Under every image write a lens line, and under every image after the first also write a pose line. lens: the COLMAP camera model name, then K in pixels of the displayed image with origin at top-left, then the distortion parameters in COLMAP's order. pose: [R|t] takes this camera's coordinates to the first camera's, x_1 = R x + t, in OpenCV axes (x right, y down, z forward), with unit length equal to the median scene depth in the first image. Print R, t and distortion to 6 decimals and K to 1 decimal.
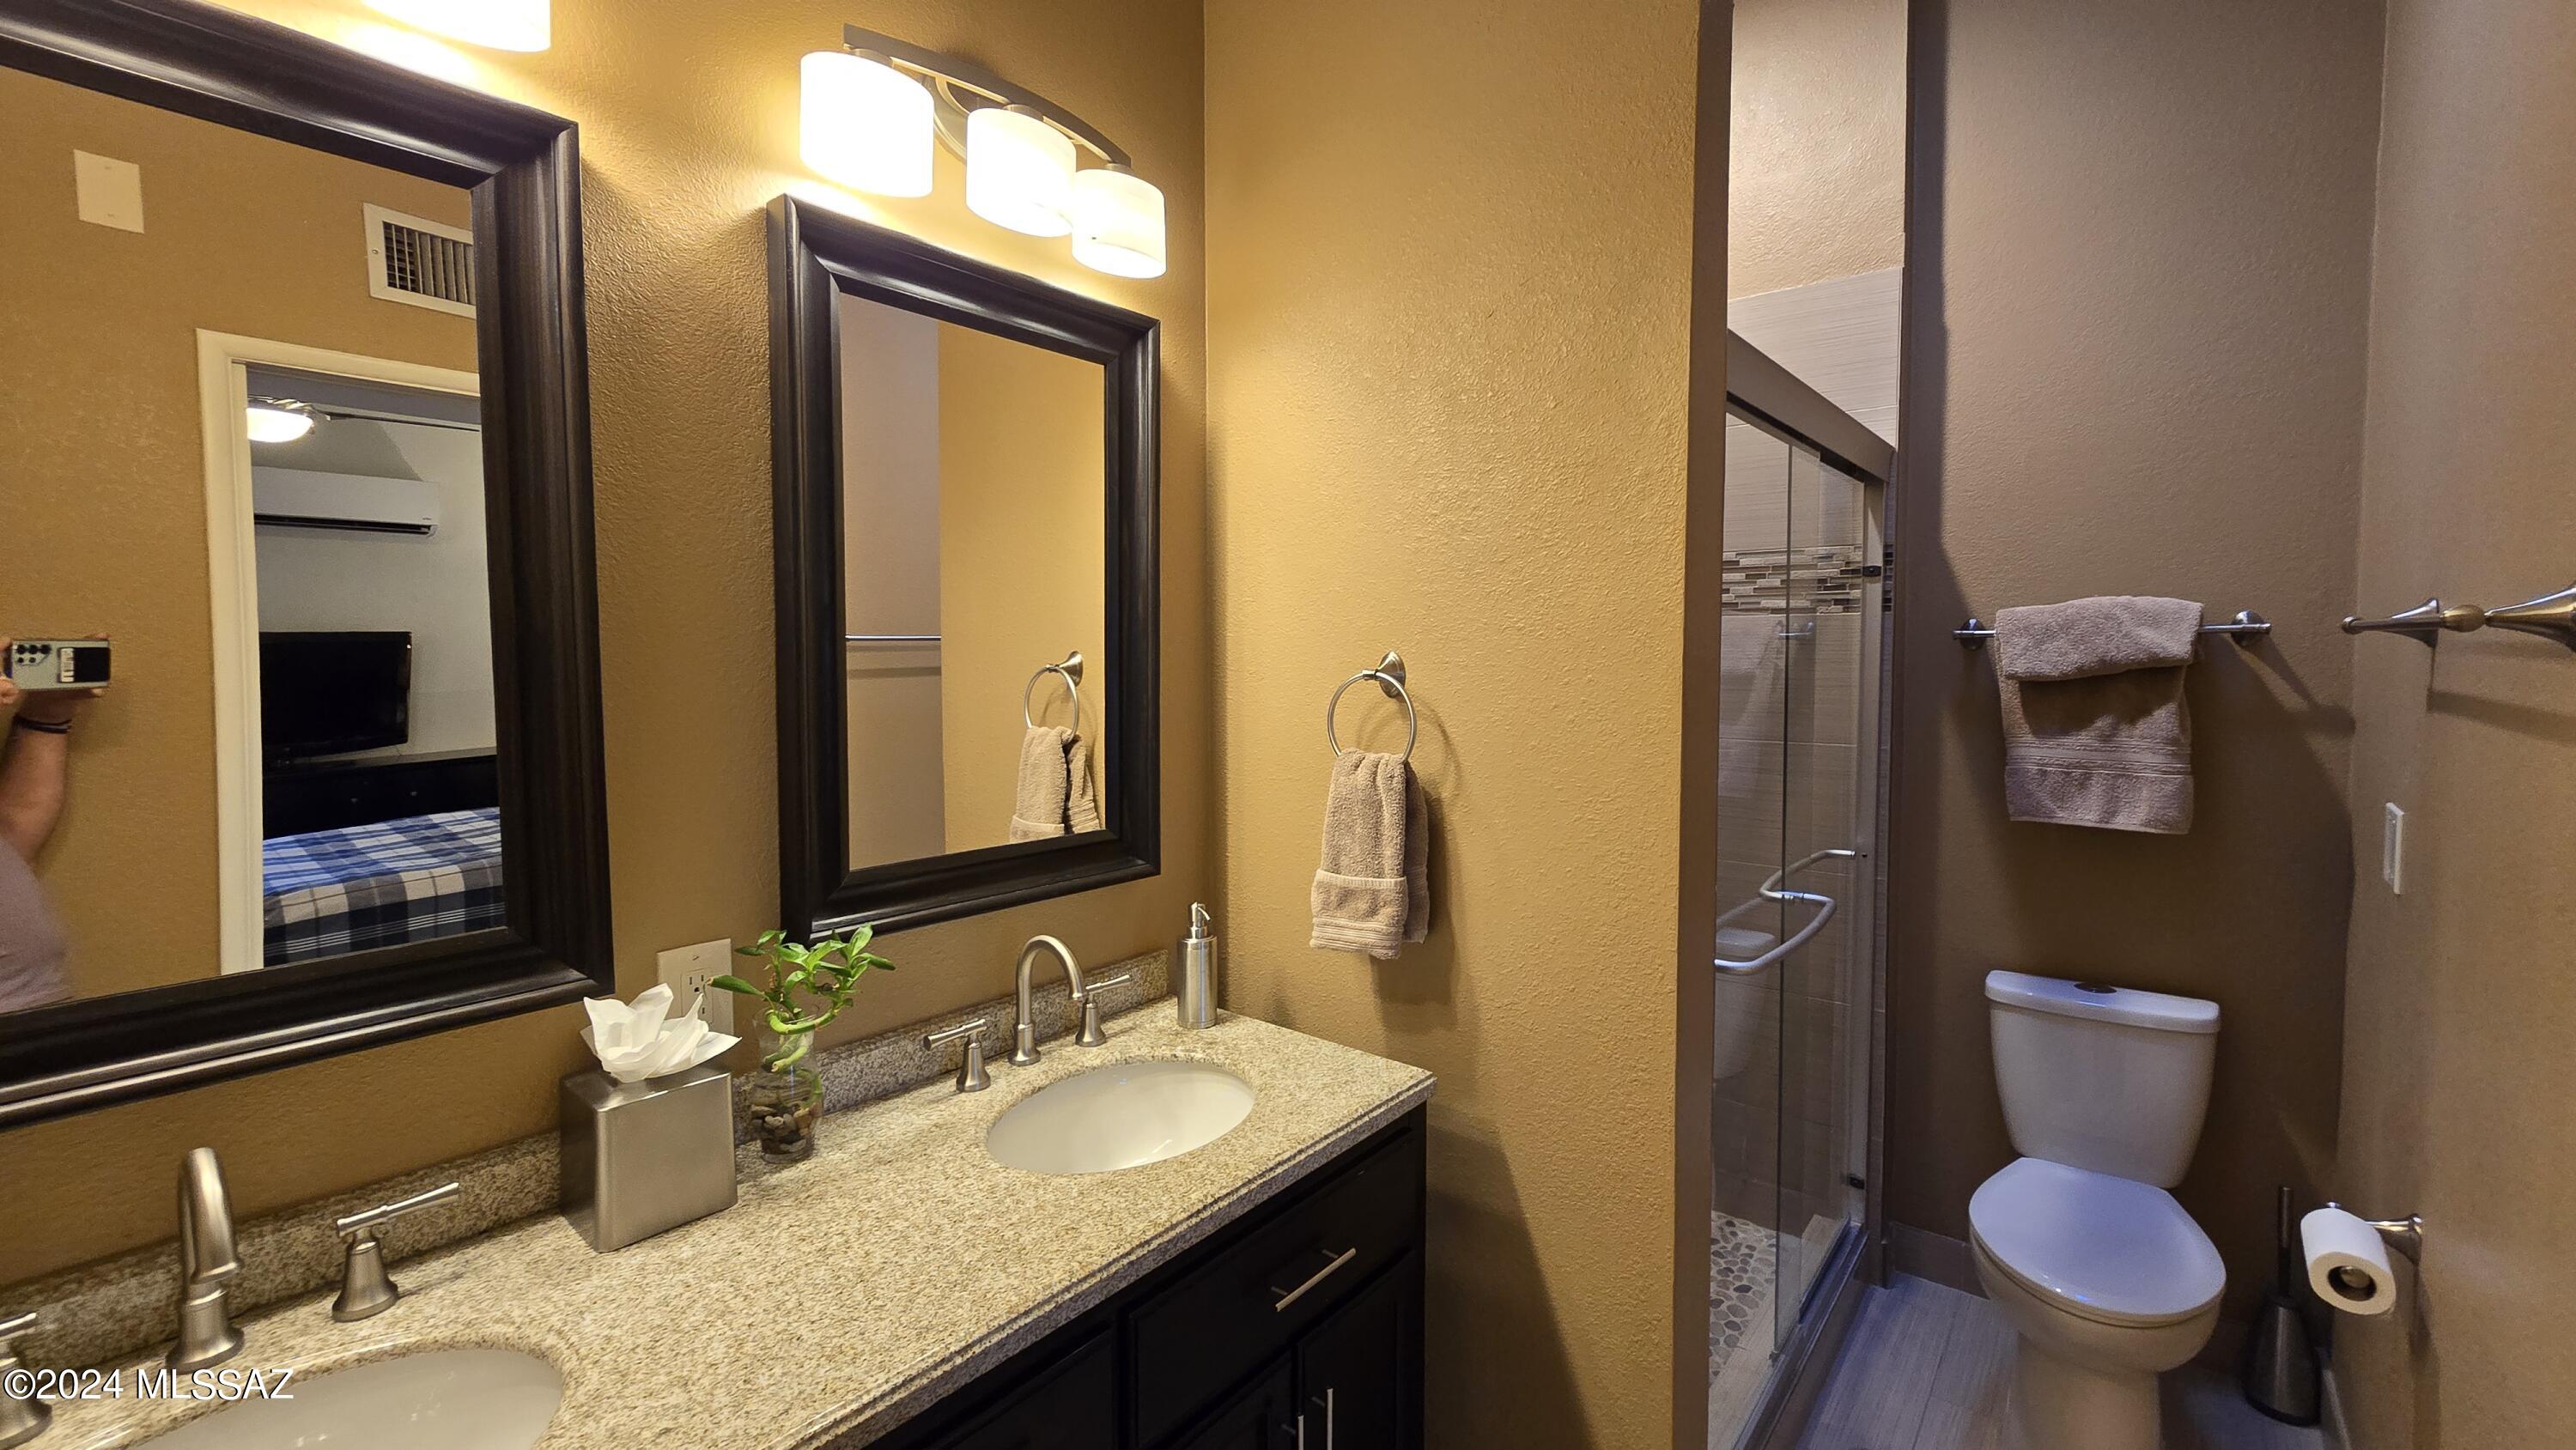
lens RADIAL K [[1055.5, 0, 1284.2], [0, 1055.5, 711.5], [0, 0, 1]] dist [0.002113, 0.000019]
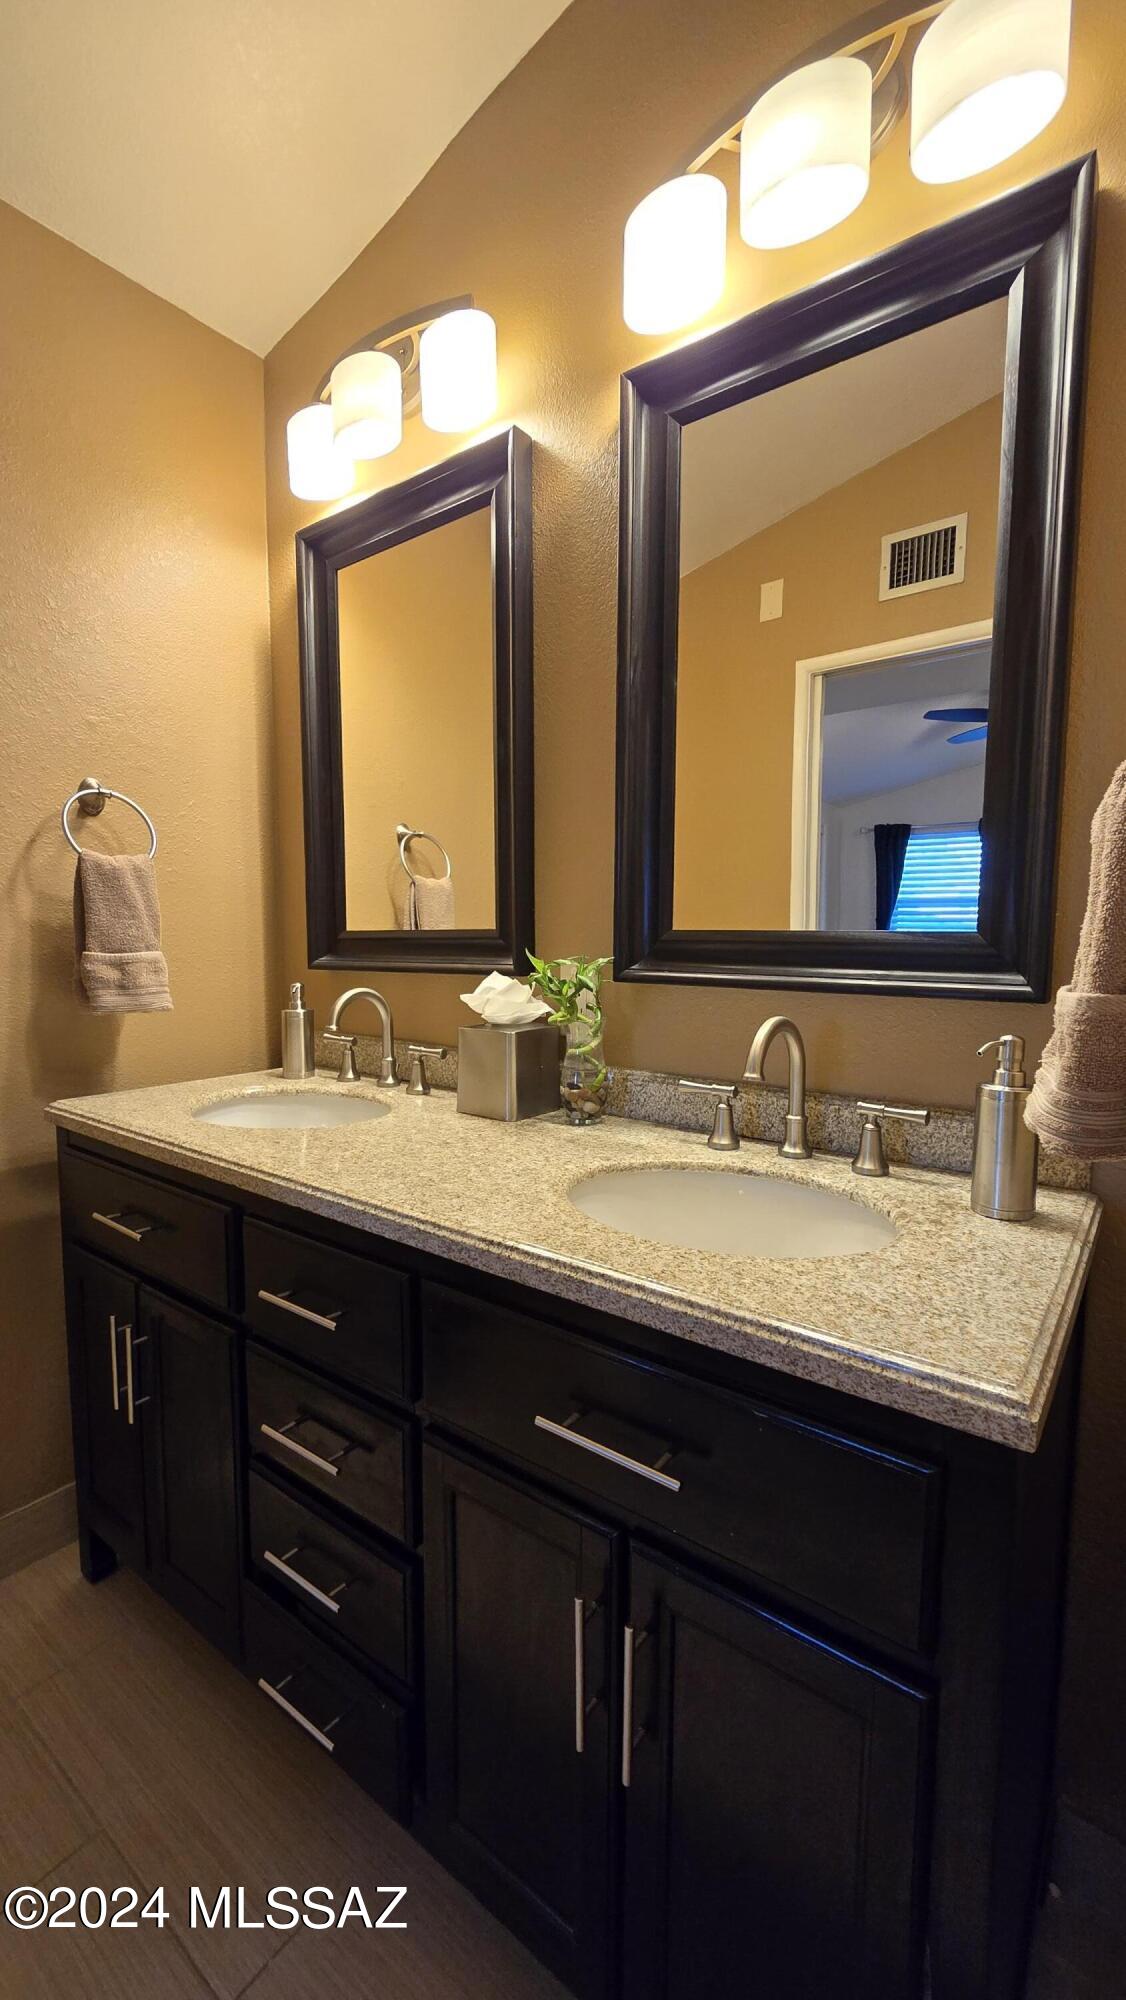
lens RADIAL K [[819.6, 0, 559.7], [0, 819.6, 1005.8], [0, 0, 1]] dist [0.002113, 0.000019]
pose [[0.035915, 0.088409, -0.995437, 0.608086], [-0.060812, 0.994427, 0.086126, 0.195934], [0.997503, 0.057441, 0.041091, 0.996077]]
